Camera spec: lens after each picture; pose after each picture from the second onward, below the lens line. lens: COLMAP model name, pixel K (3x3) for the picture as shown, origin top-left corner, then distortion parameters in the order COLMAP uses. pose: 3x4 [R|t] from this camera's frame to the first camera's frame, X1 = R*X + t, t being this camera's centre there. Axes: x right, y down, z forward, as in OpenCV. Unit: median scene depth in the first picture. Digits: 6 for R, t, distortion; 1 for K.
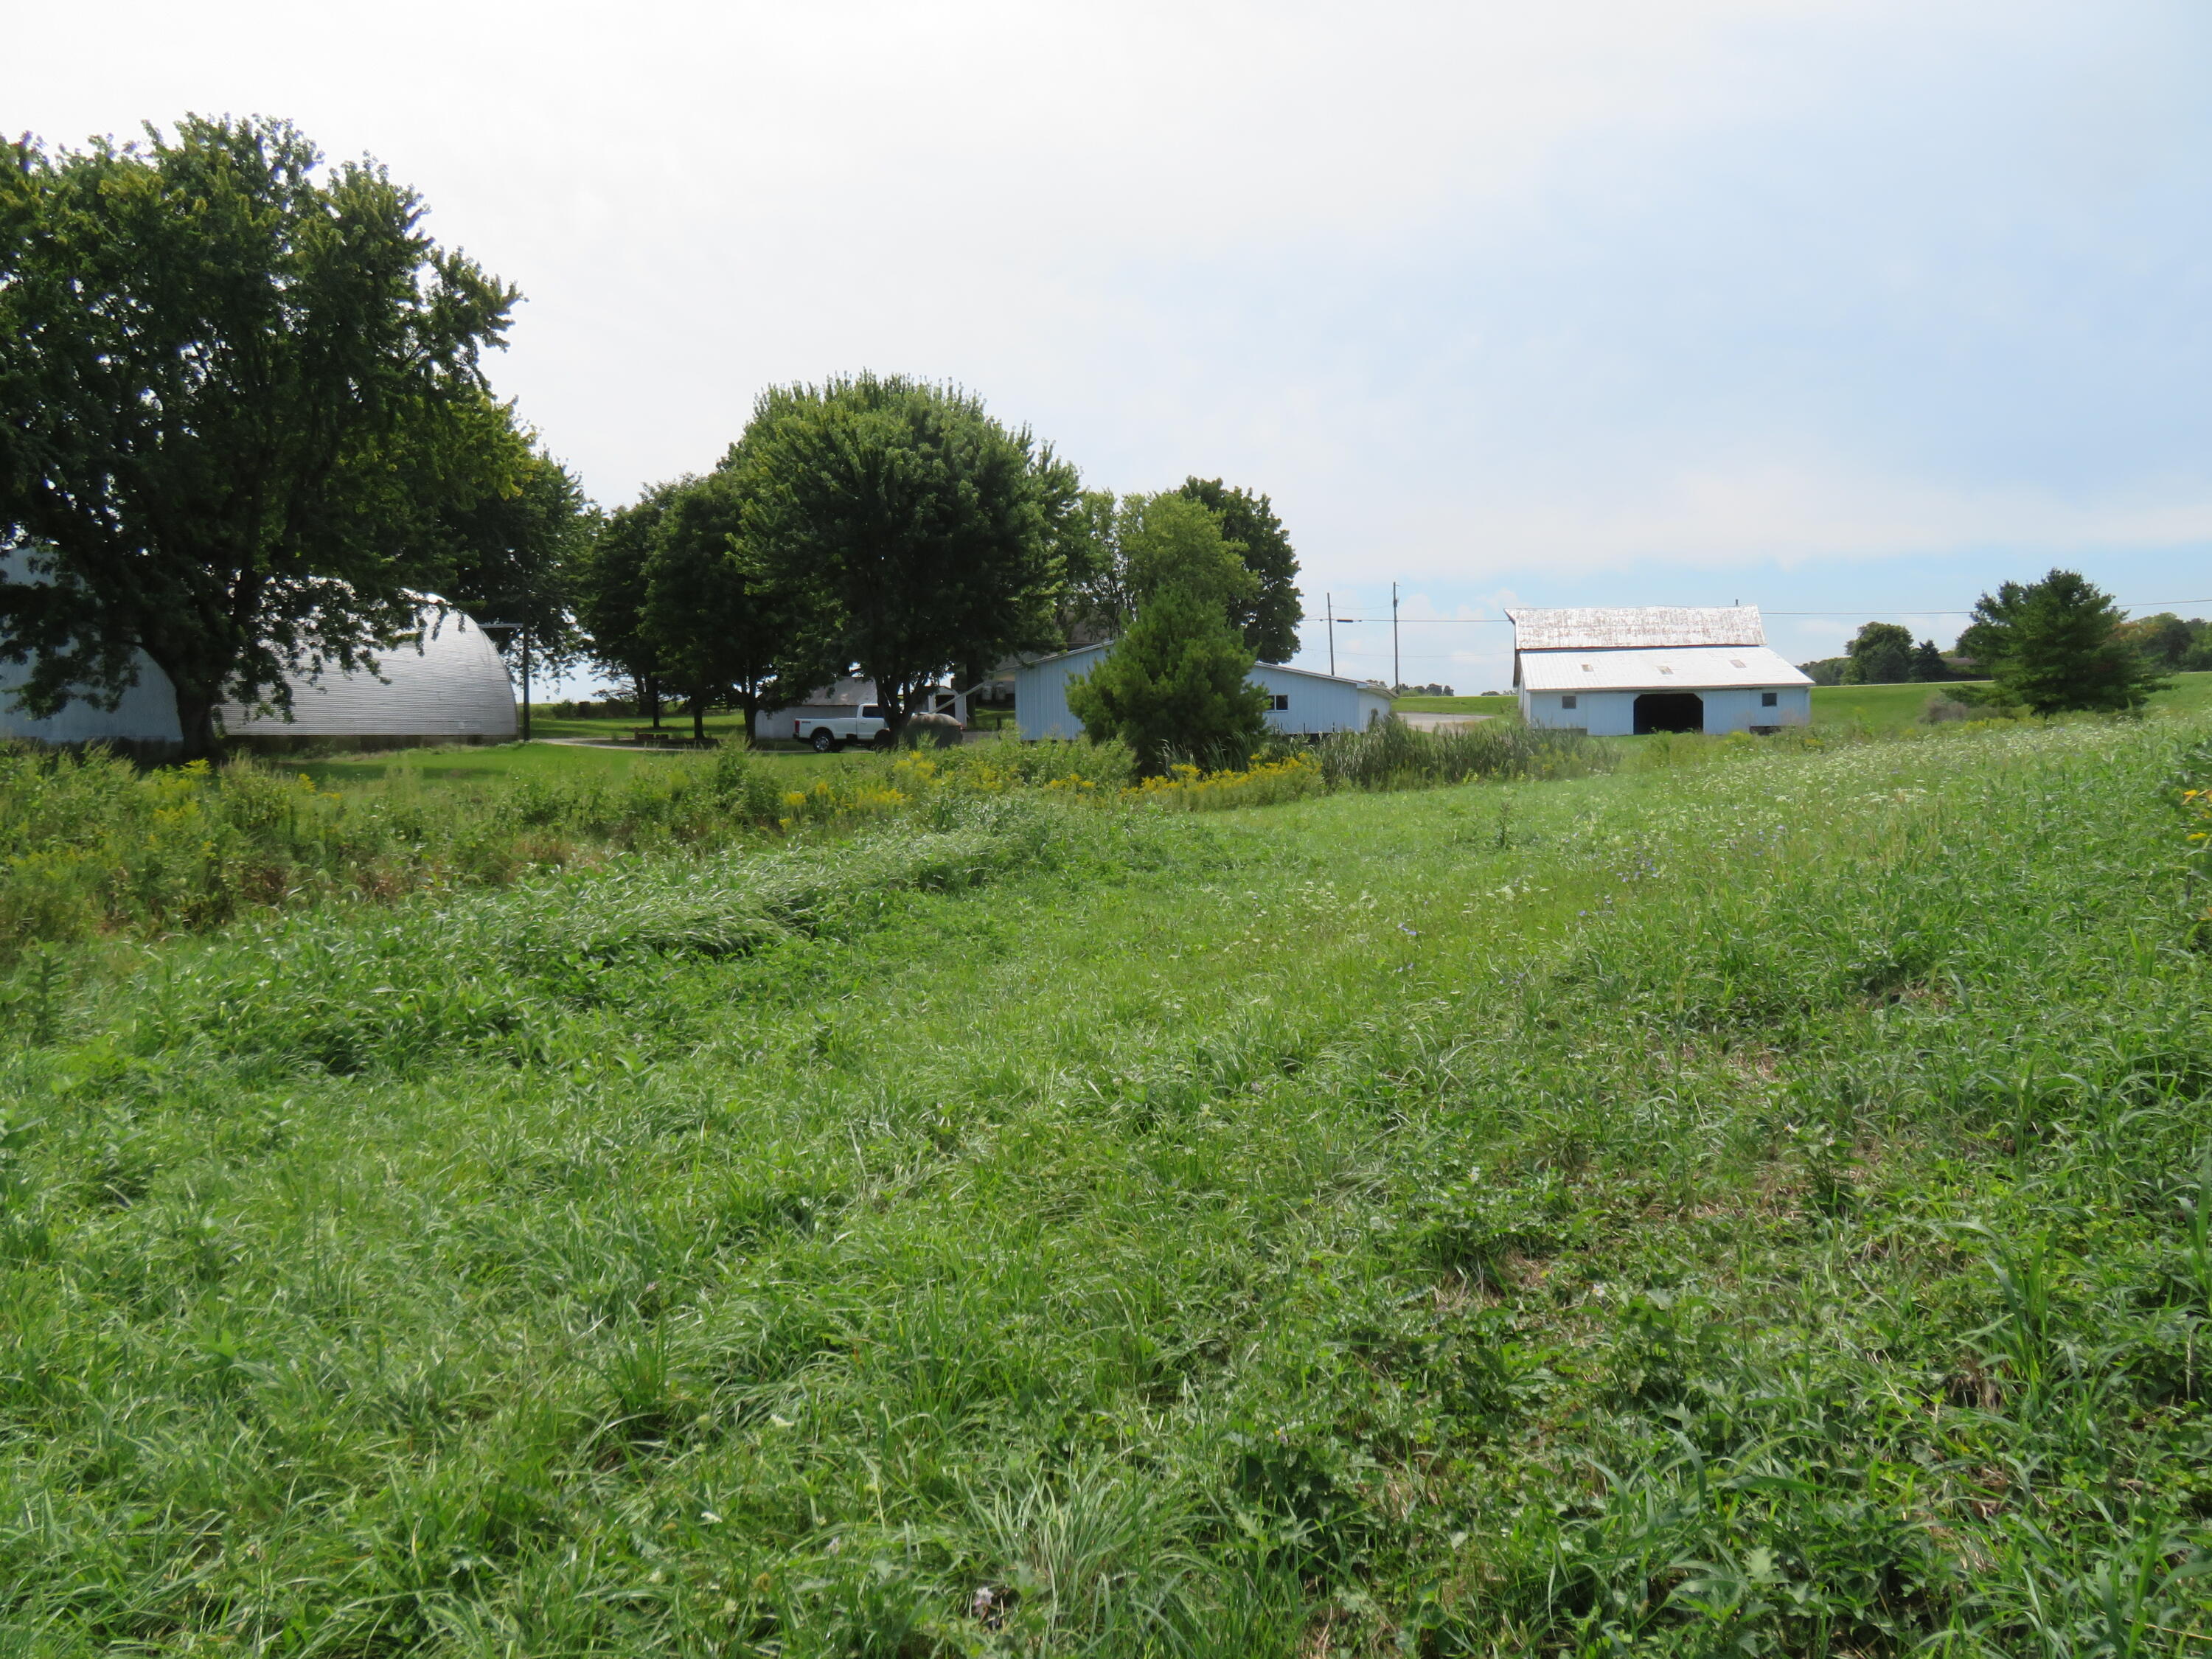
lens RADIAL K [[1582.6, 0, 1103.2], [0, 1582.6, 833.7], [0, 0, 1]] dist [-0.009334, 0.005380]
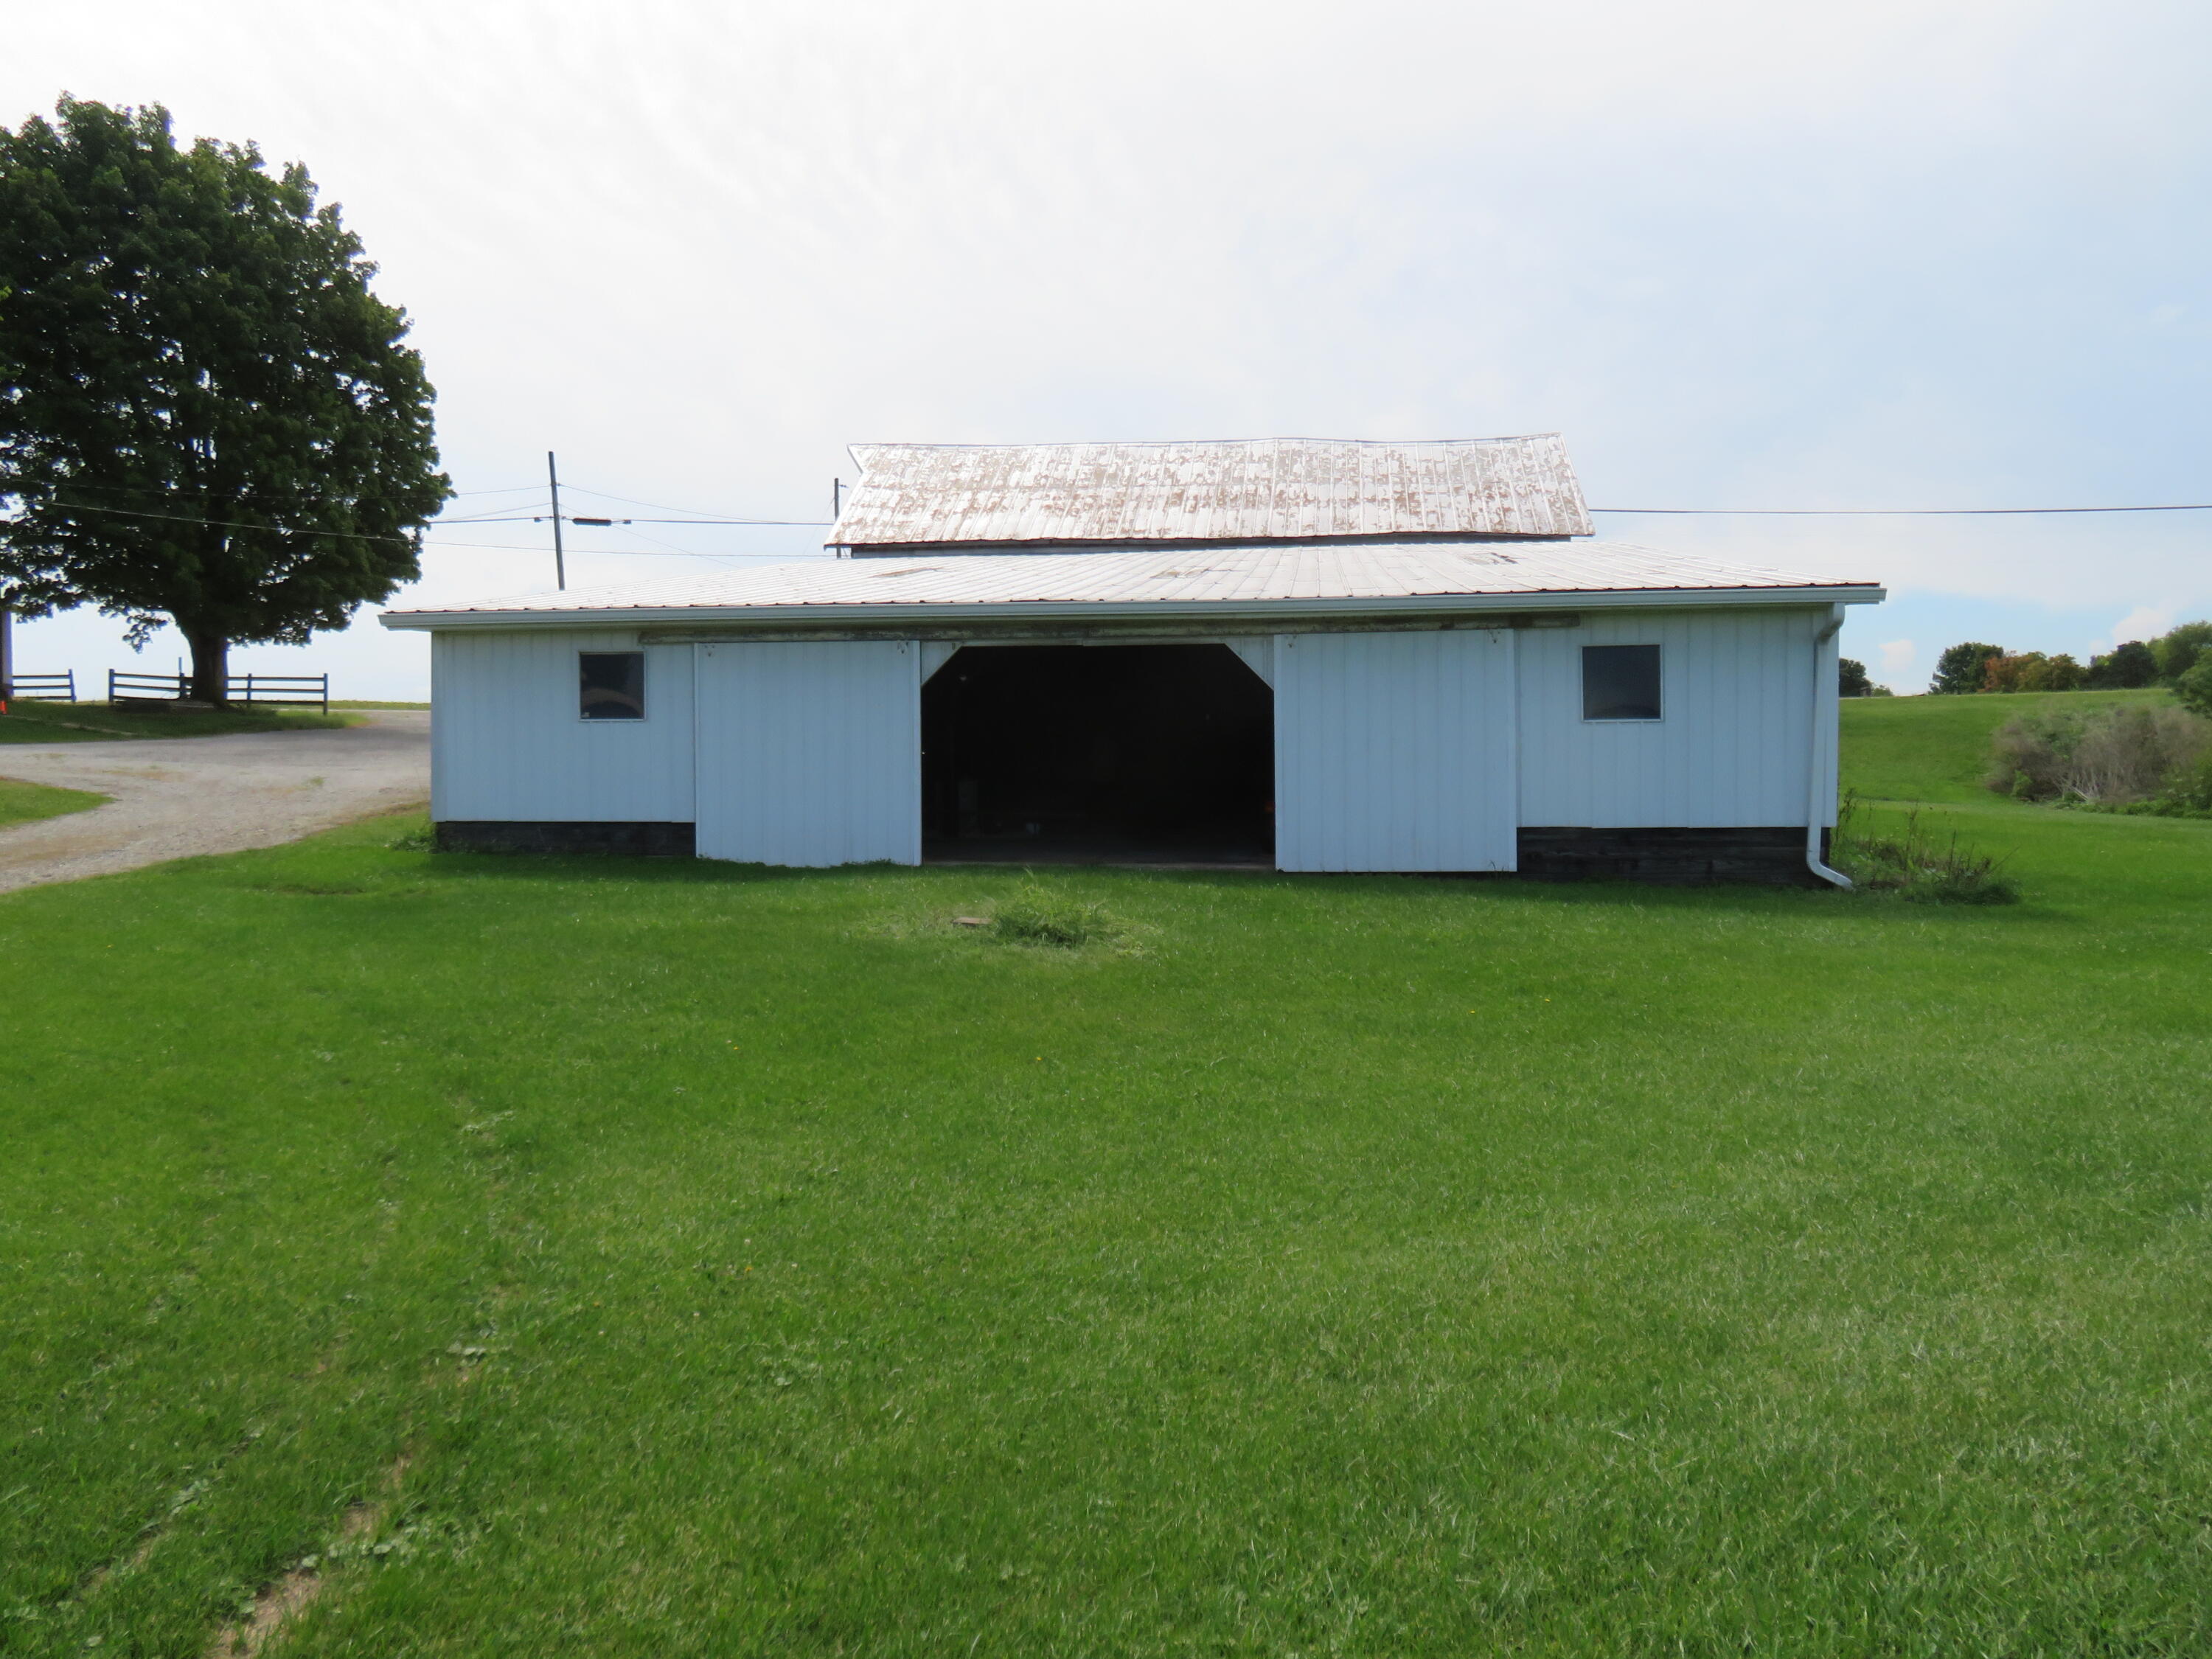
lens RADIAL K [[1582.6, 0, 1113.5], [0, 1582.6, 806.5], [0, 0, 1]] dist [-0.009334, 0.005380]
pose [[0.993955, 0.016274, 0.108579, 0.437427], [-0.011155, 0.998805, -0.047584, -0.077957], [-0.109223, 0.046085, 0.992948, 1.051020]]
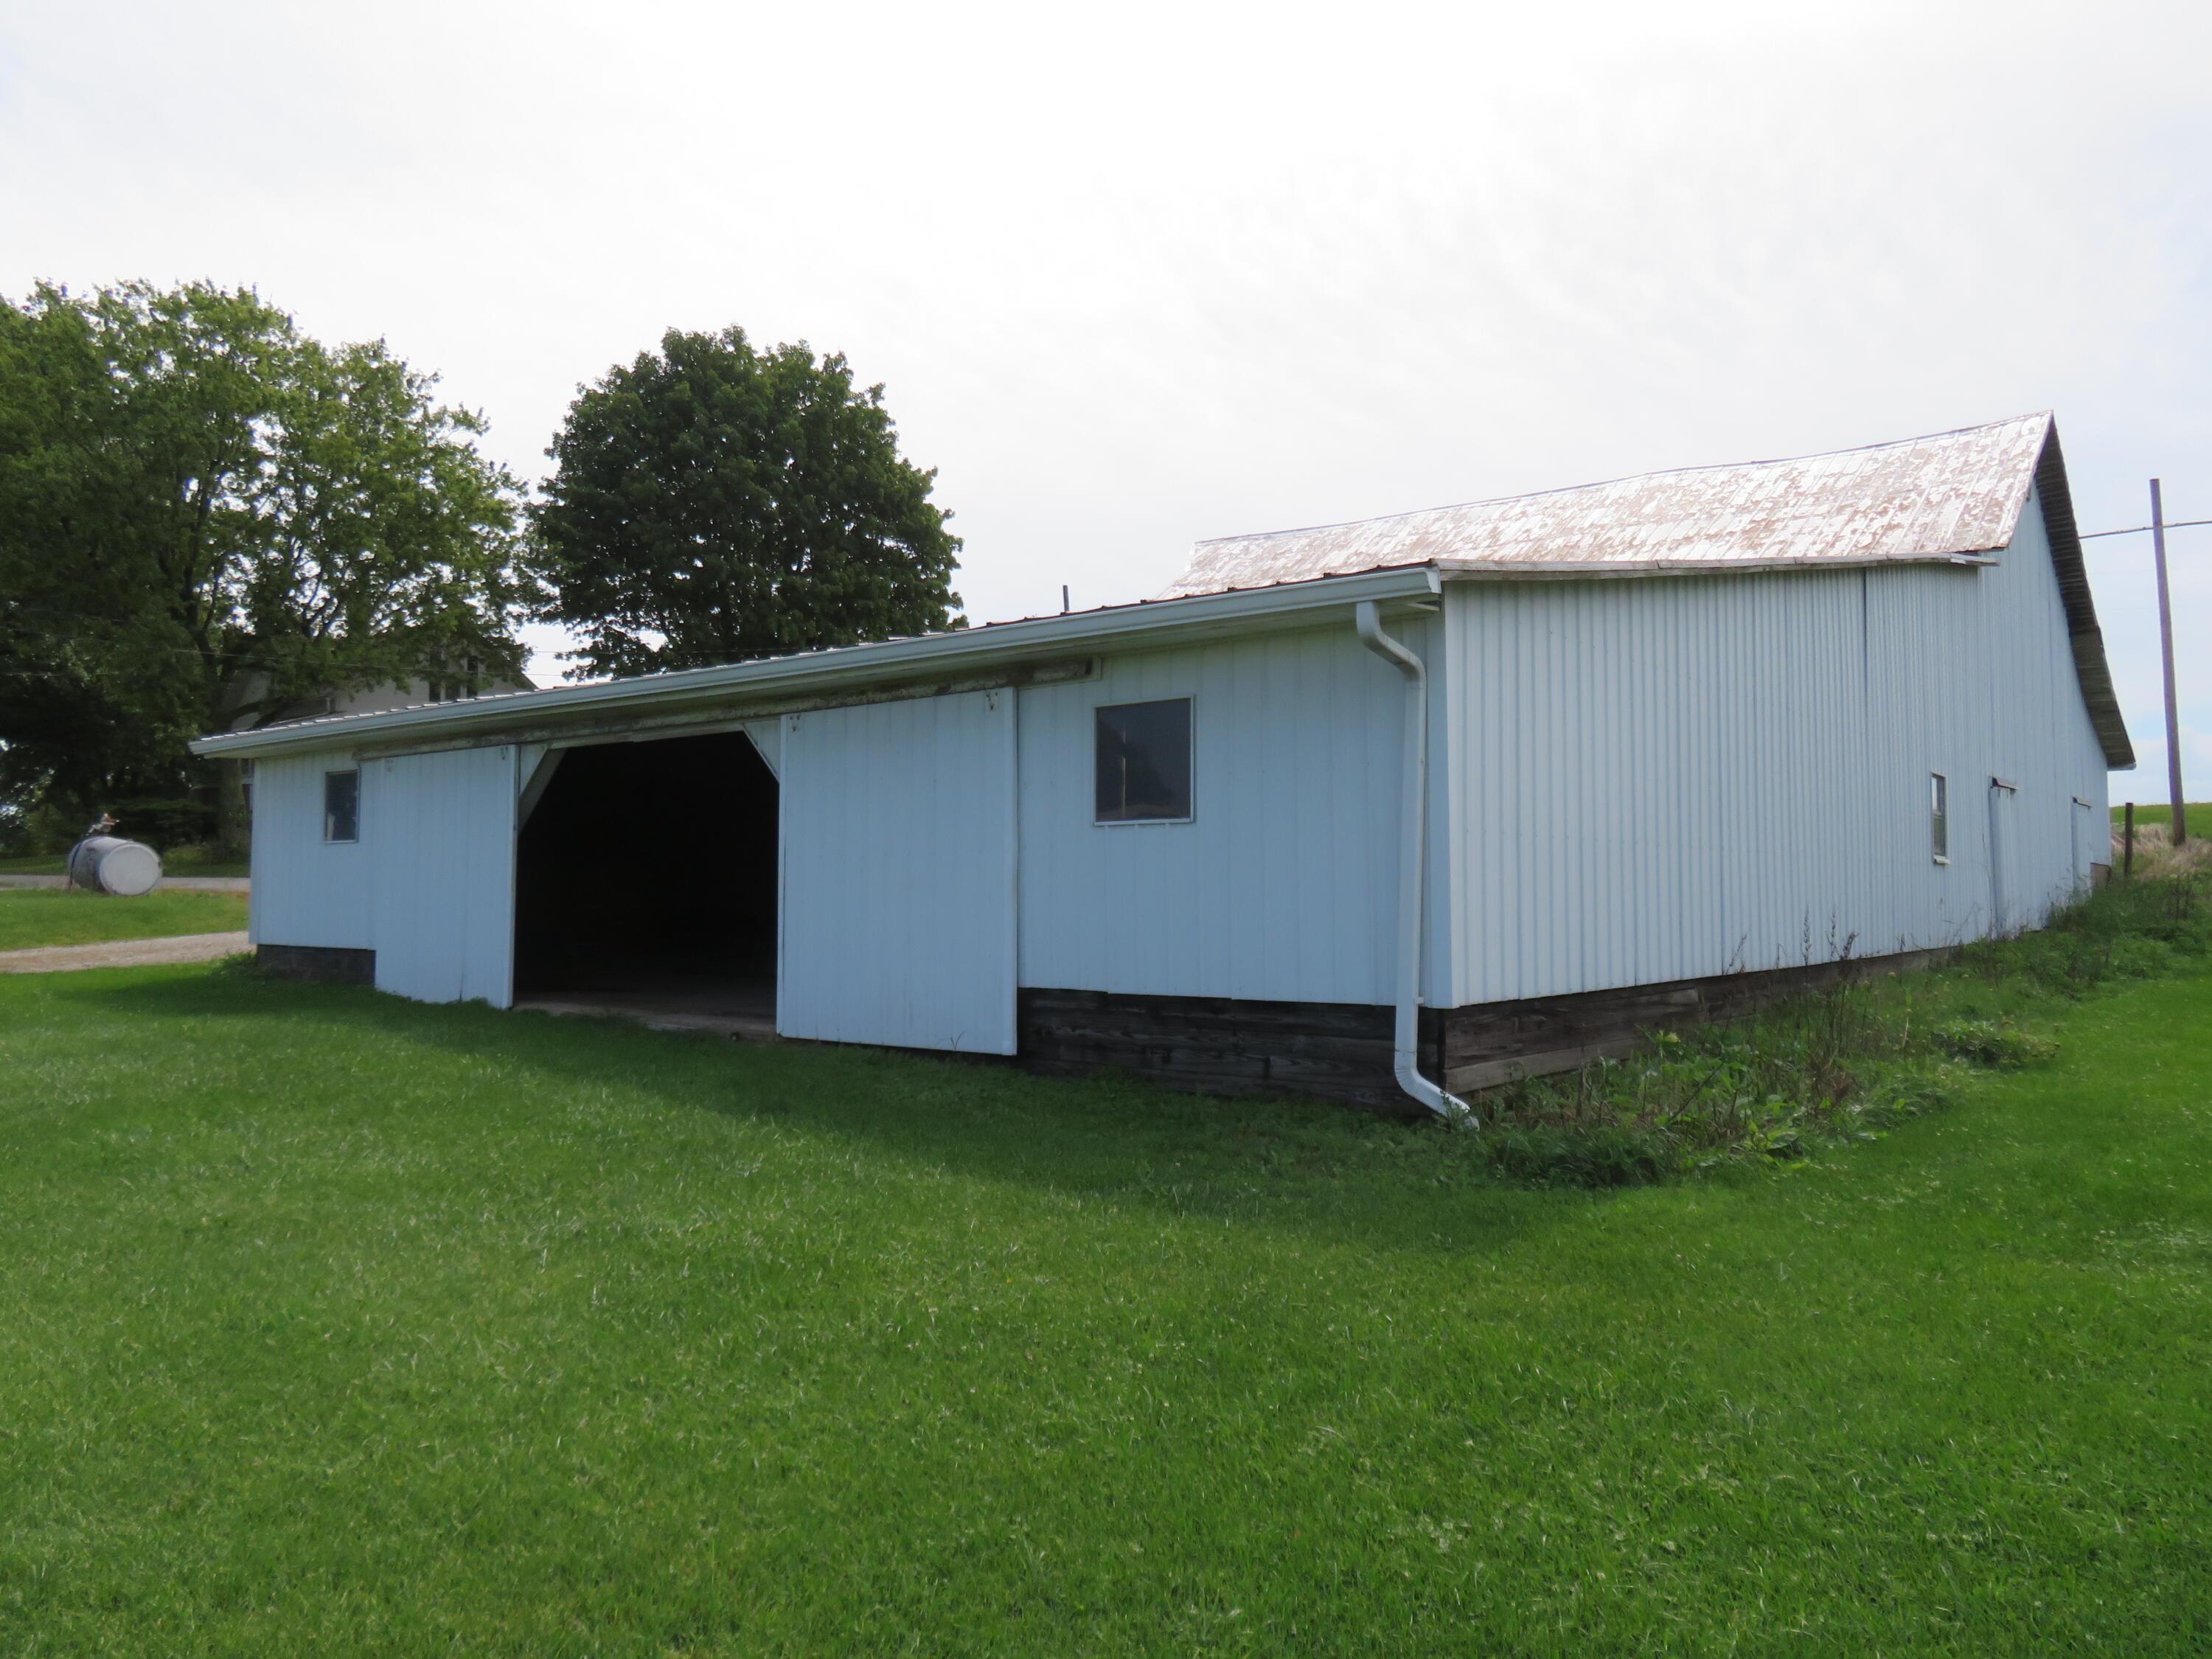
lens RADIAL K [[1582.6, 0, 1096.6], [0, 1582.6, 833.6], [0, 0, 1]] dist [-0.009334, 0.005380]
pose [[0.898874, 0.007277, -0.438146, 0.596712], [-0.053118, 0.994299, -0.092458, -0.087793], [0.434975, 0.106382, 0.894136, 1.142524]]
